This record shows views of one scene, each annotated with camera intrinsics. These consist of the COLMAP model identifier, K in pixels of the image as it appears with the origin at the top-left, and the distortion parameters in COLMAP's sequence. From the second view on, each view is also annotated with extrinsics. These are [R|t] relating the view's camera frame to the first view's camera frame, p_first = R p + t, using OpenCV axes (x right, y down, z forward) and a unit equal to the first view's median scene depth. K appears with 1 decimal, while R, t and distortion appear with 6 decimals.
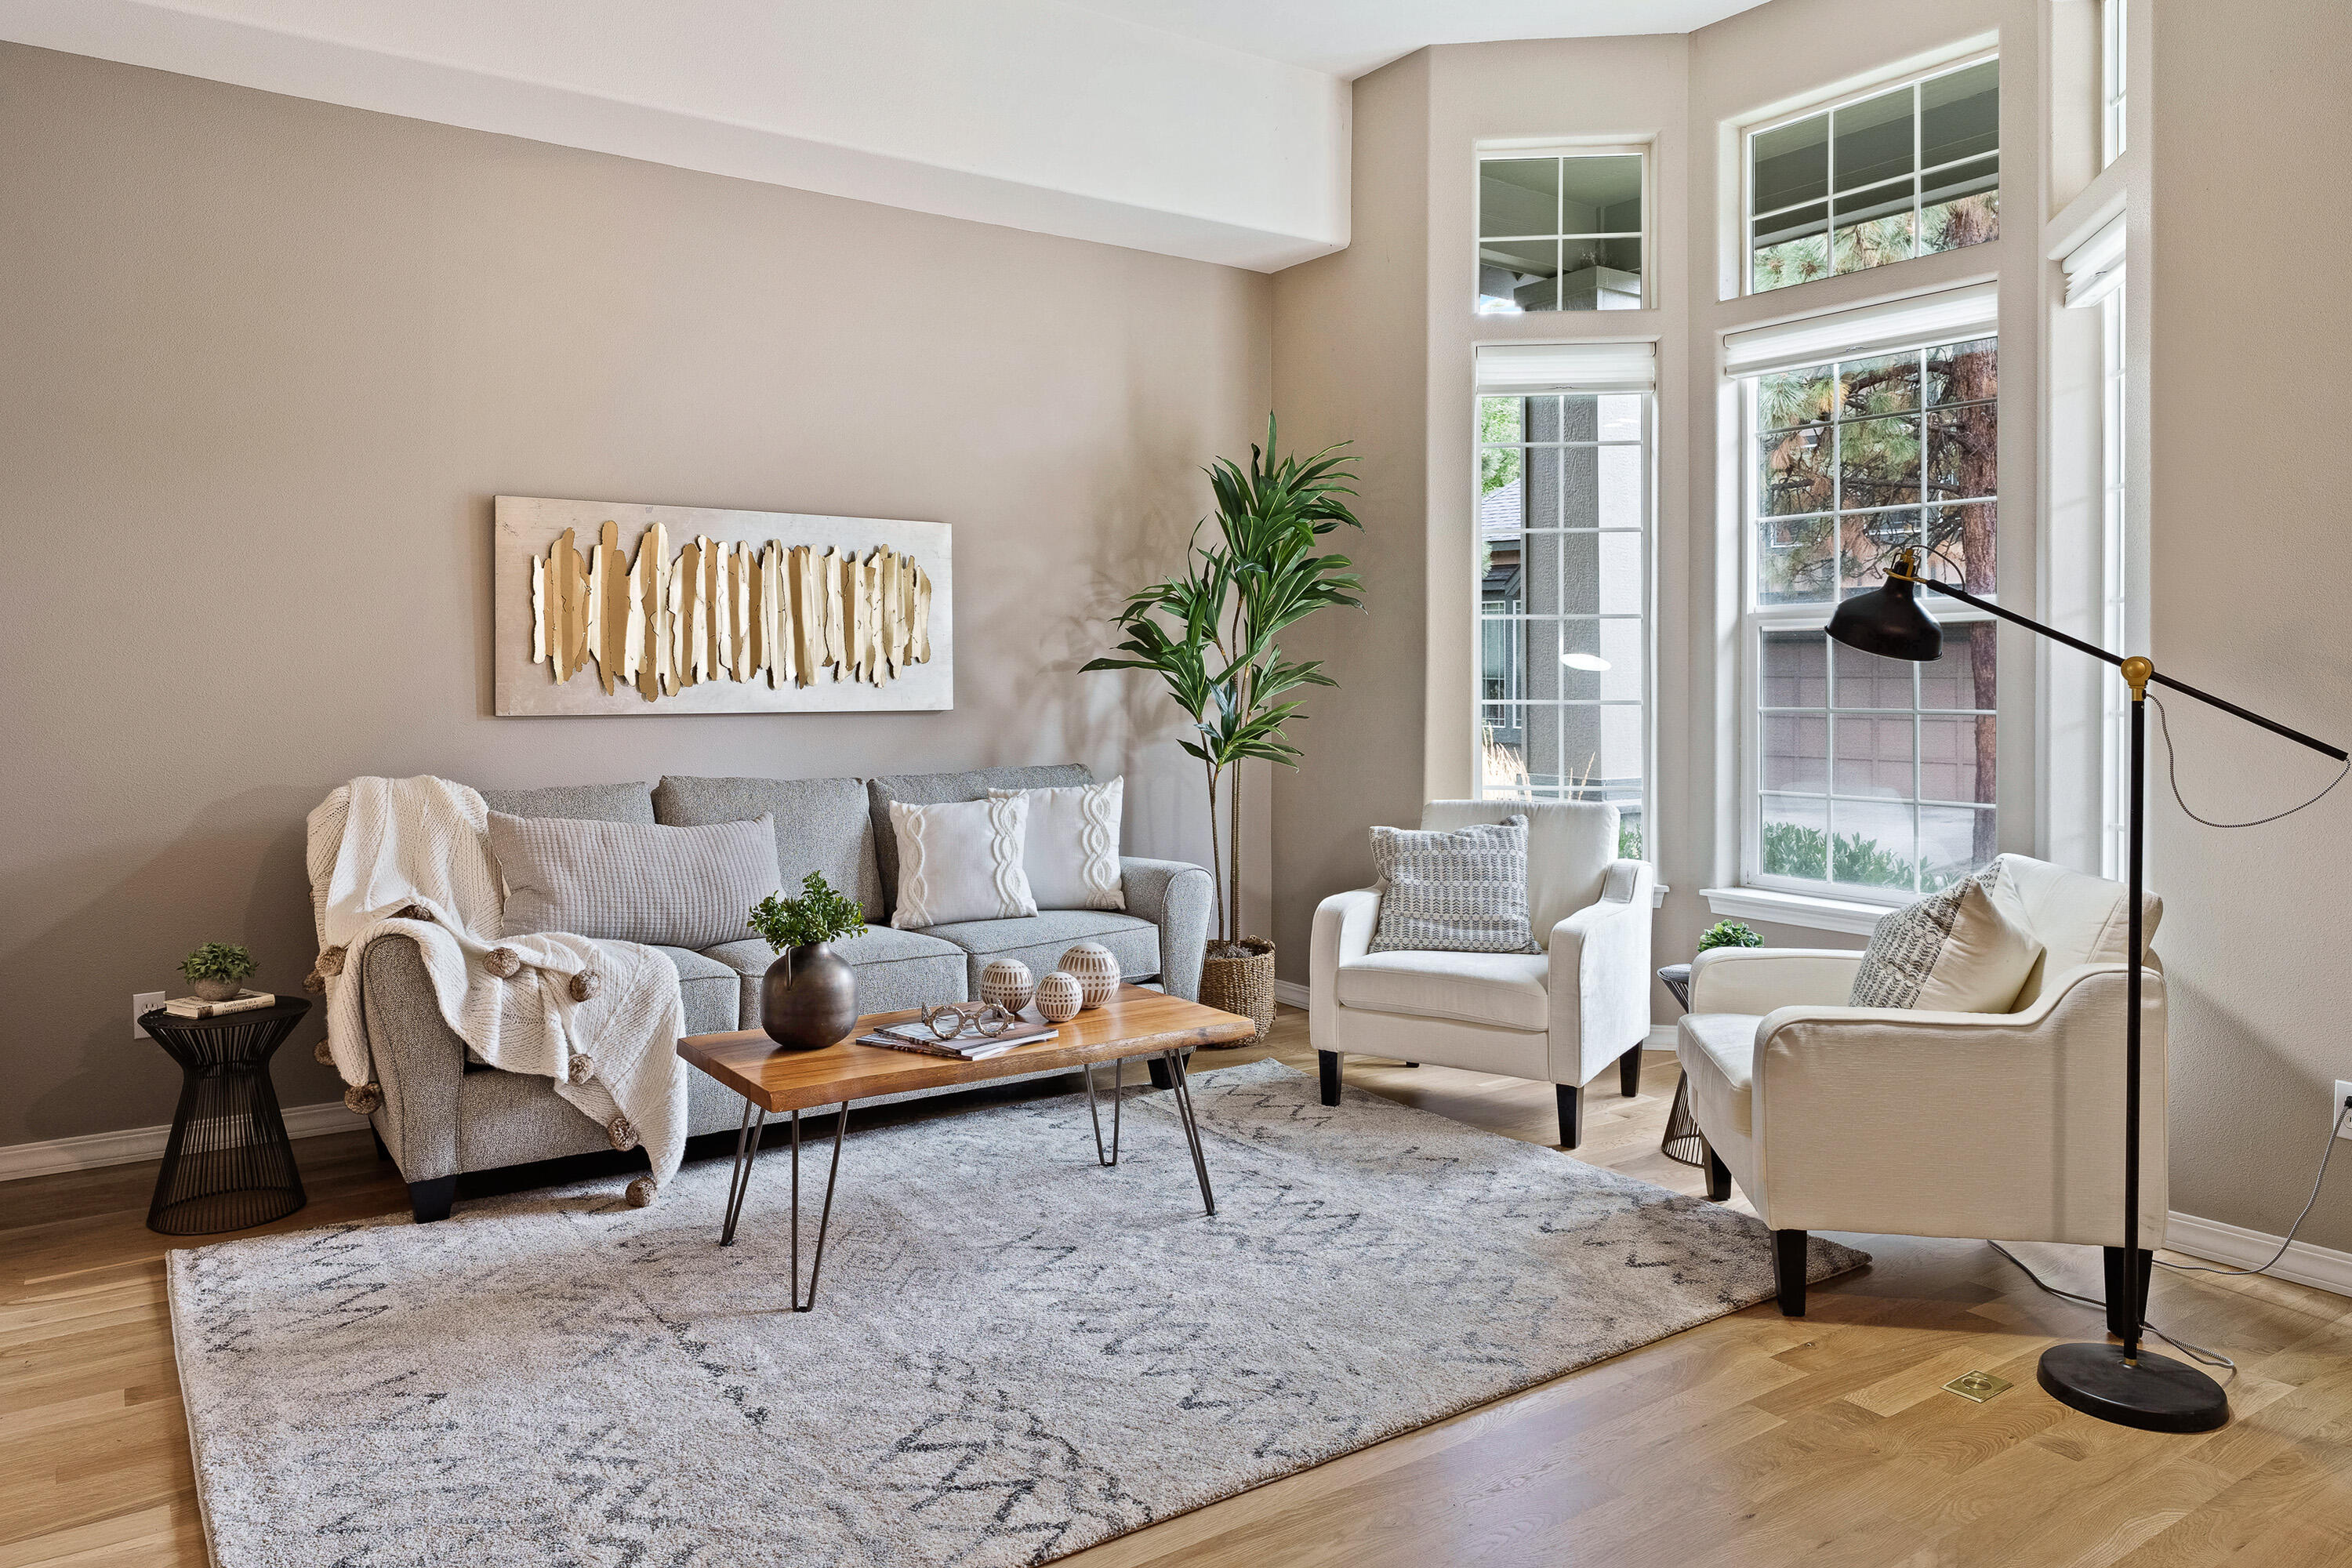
lens RADIAL K [[1549.3, 0, 1171.3], [0, 1549.3, 707.1], [0, 0, 1]] dist [-0.000605, -0.003331]
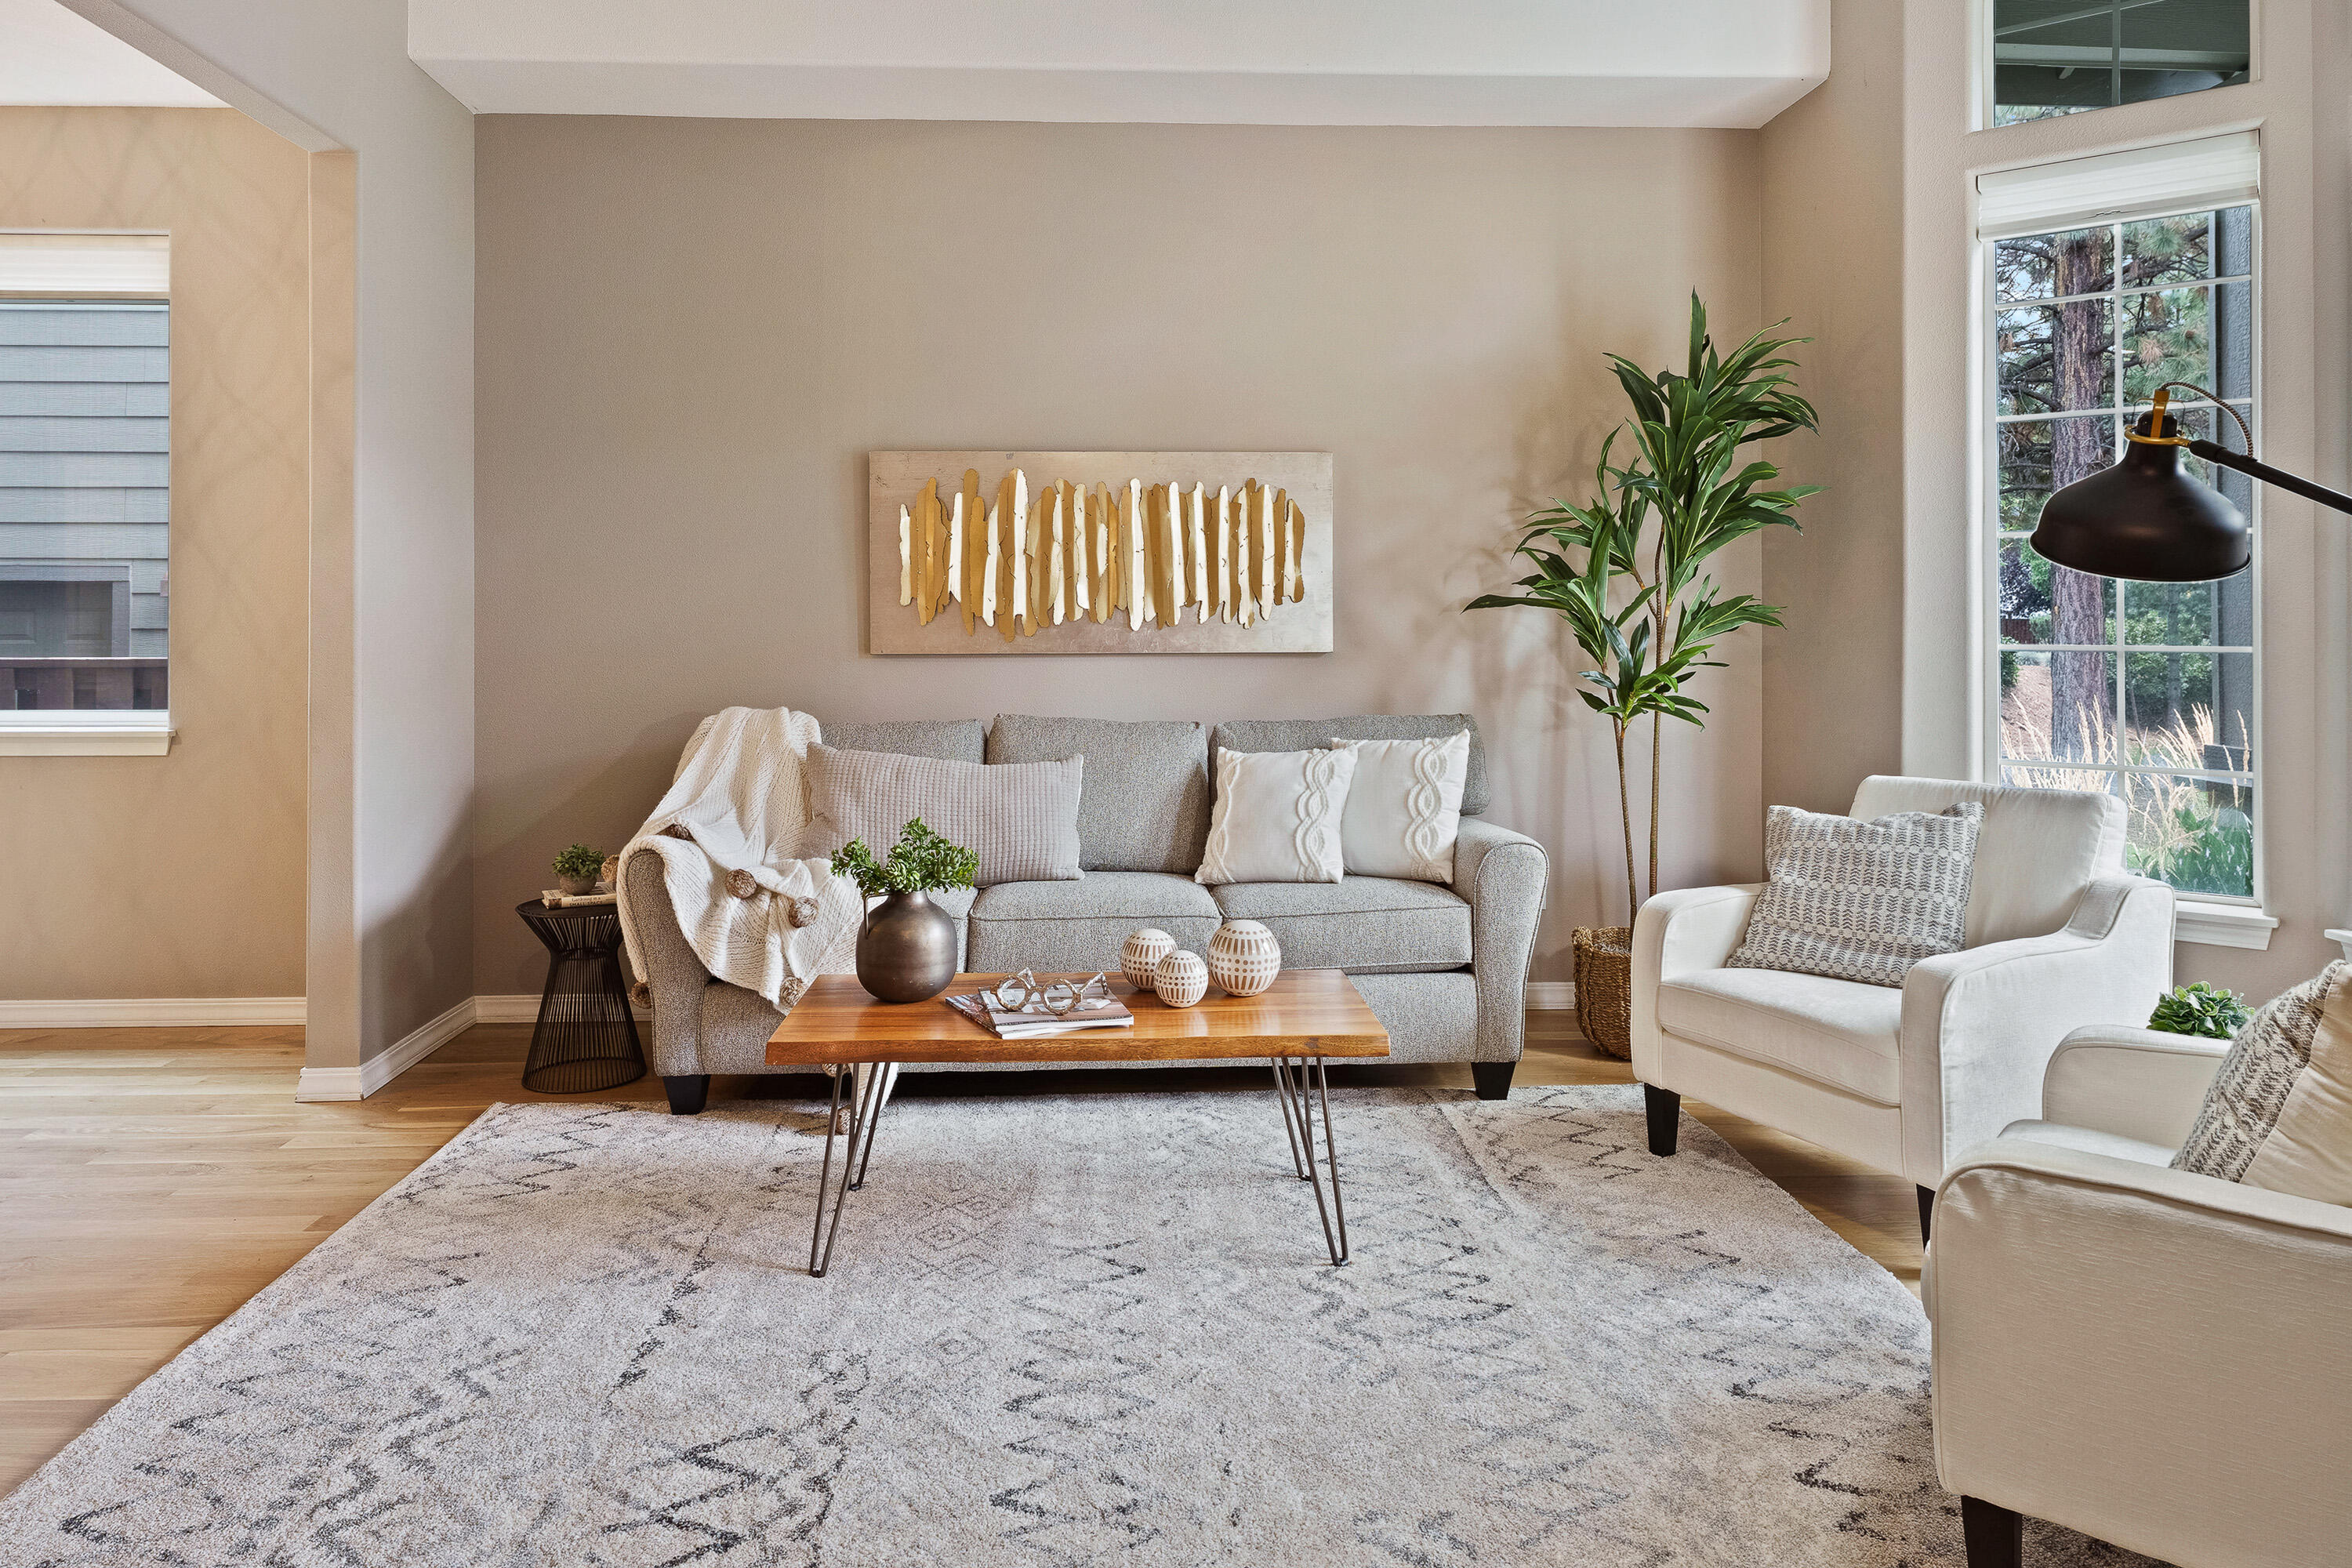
lens RADIAL K [[1505.2, 0, 1181.5], [0, 1505.2, 626.7], [0, 0, 1]] dist [-0.002574, 0.000371]
pose [[0.853675, 0.000184, -0.520806, 0.371585], [-0.007606, 0.999898, -0.012114, -0.002656], [0.520751, 0.014302, 0.853589, 0.265259]]
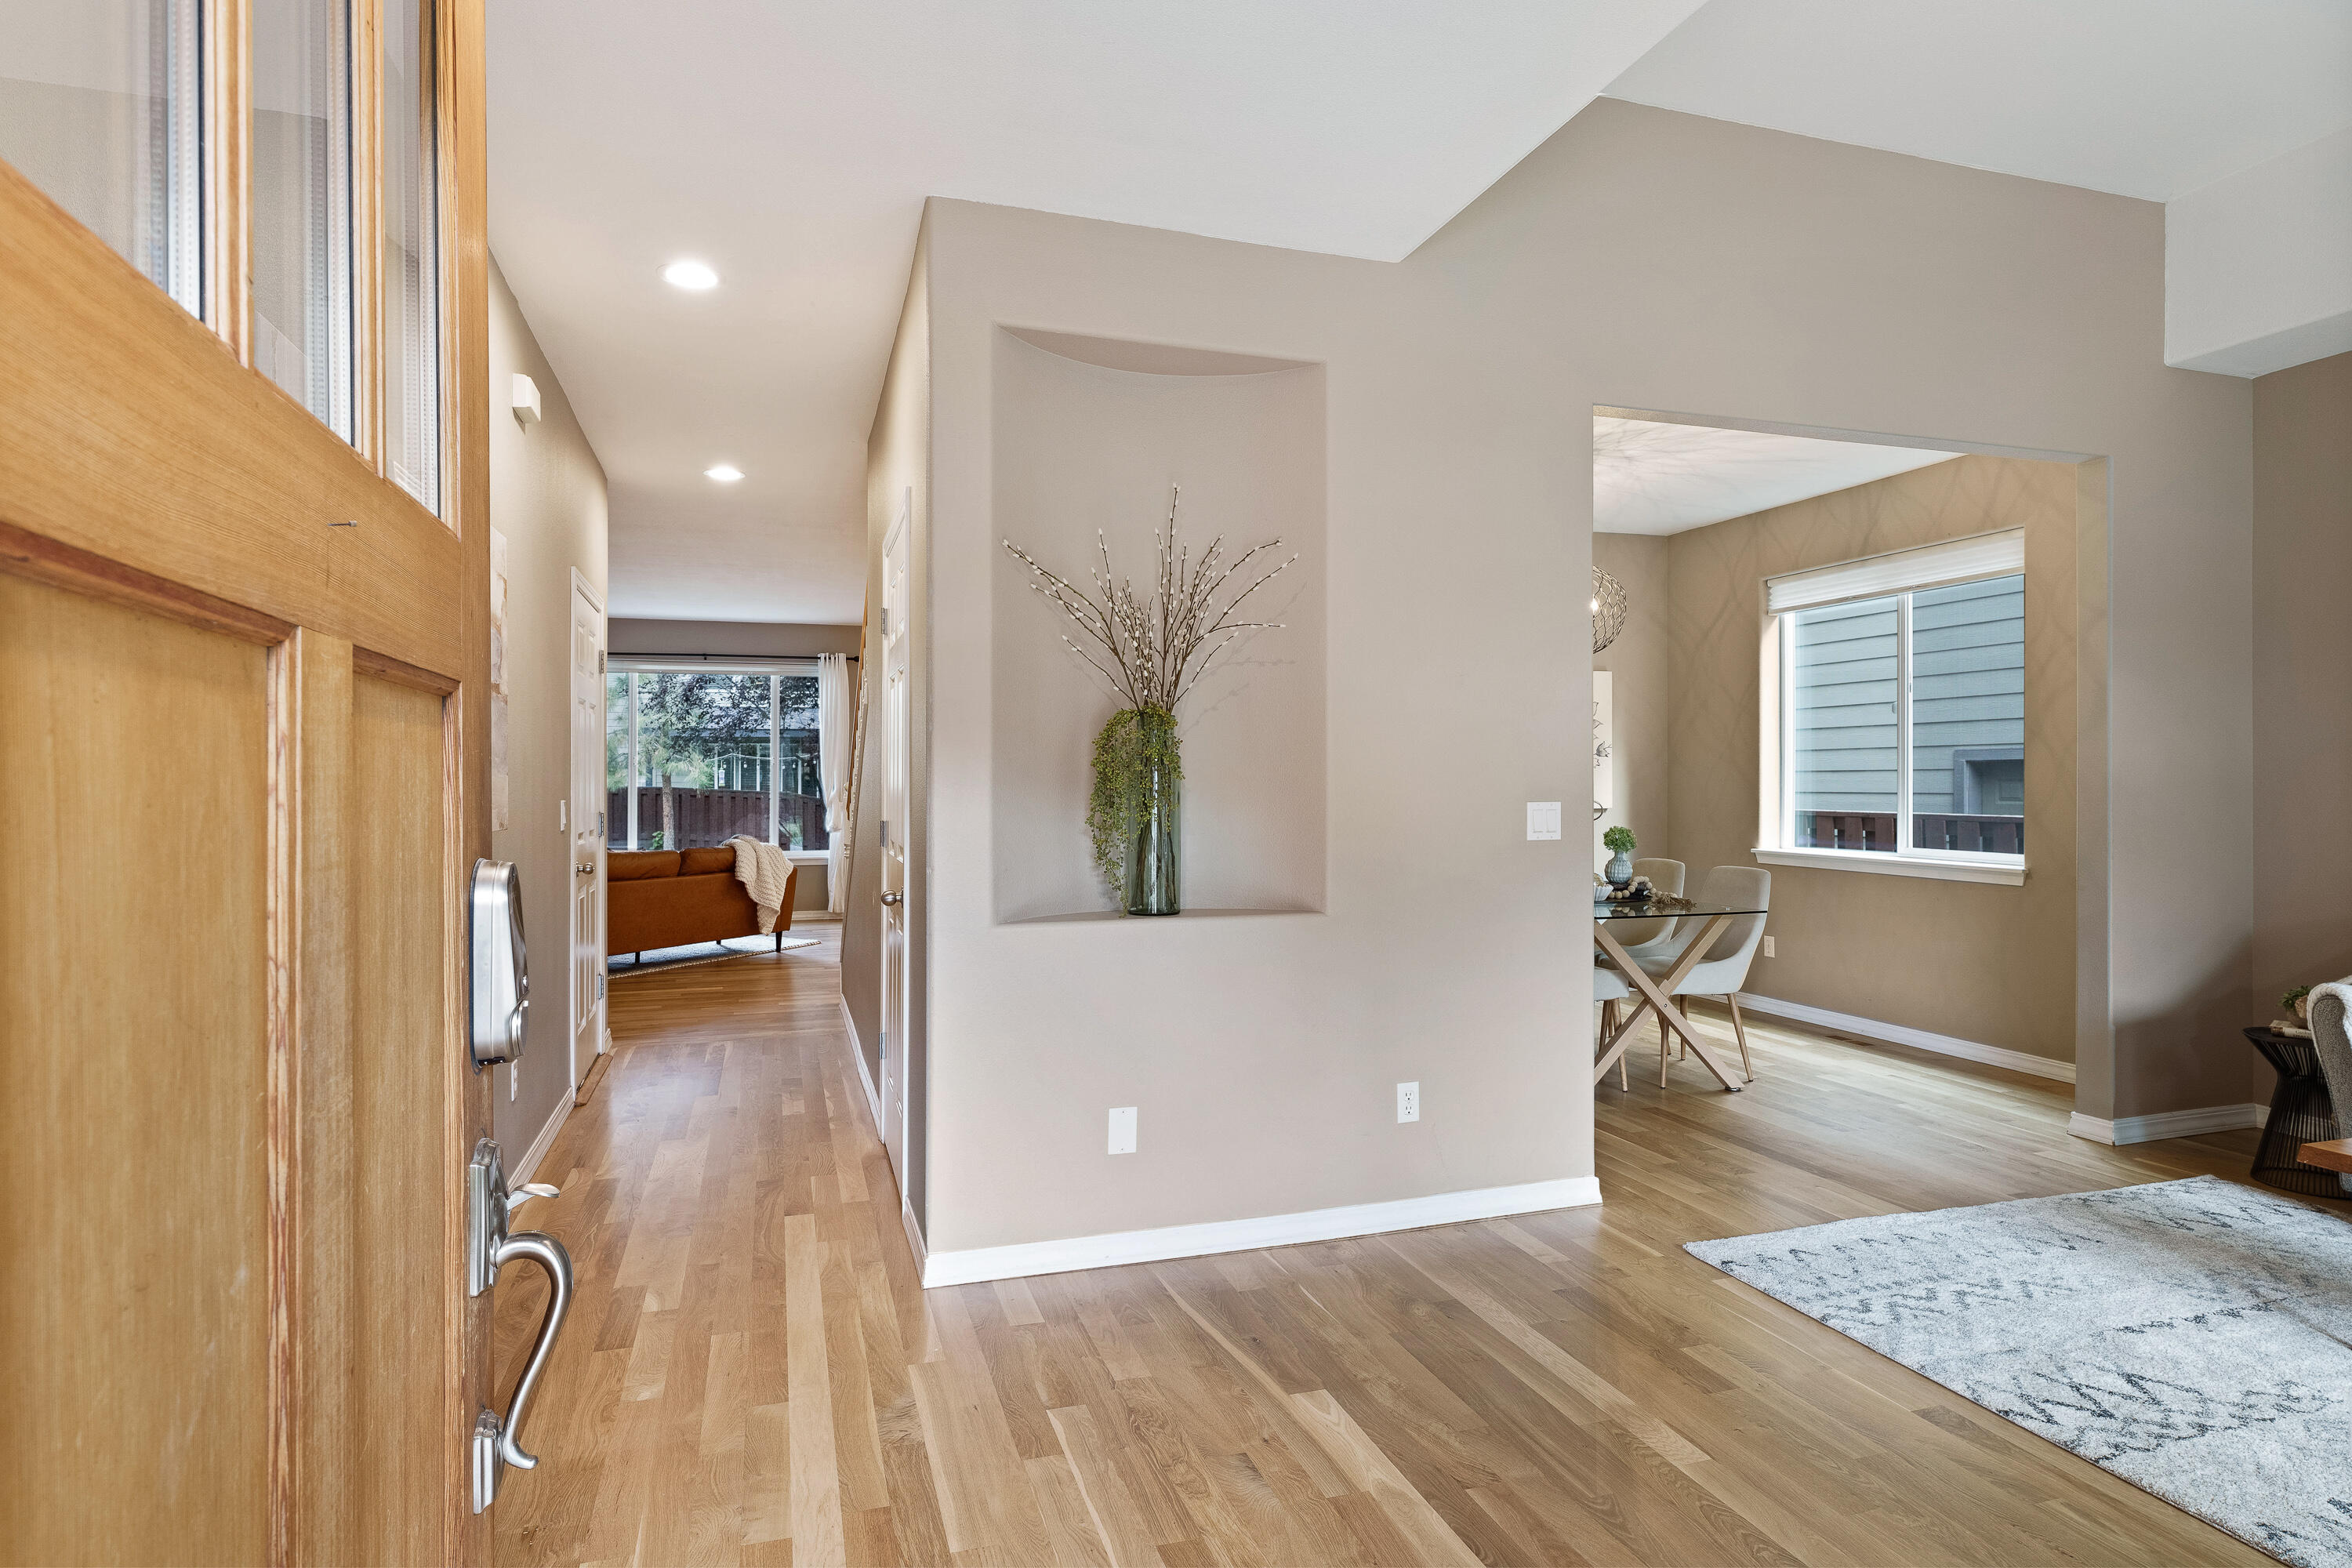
lens RADIAL K [[1261.4, 0, 1170.0], [0, 1261.4, 786.0], [0, 0, 1]] dist [0.002726, 0.000894]
pose [[-0.293442, 0.001152, -0.955976, 0.774432], [-0.013071, 0.999901, 0.005217, -0.020330], [0.955888, 0.014026, -0.293398, 0.358780]]
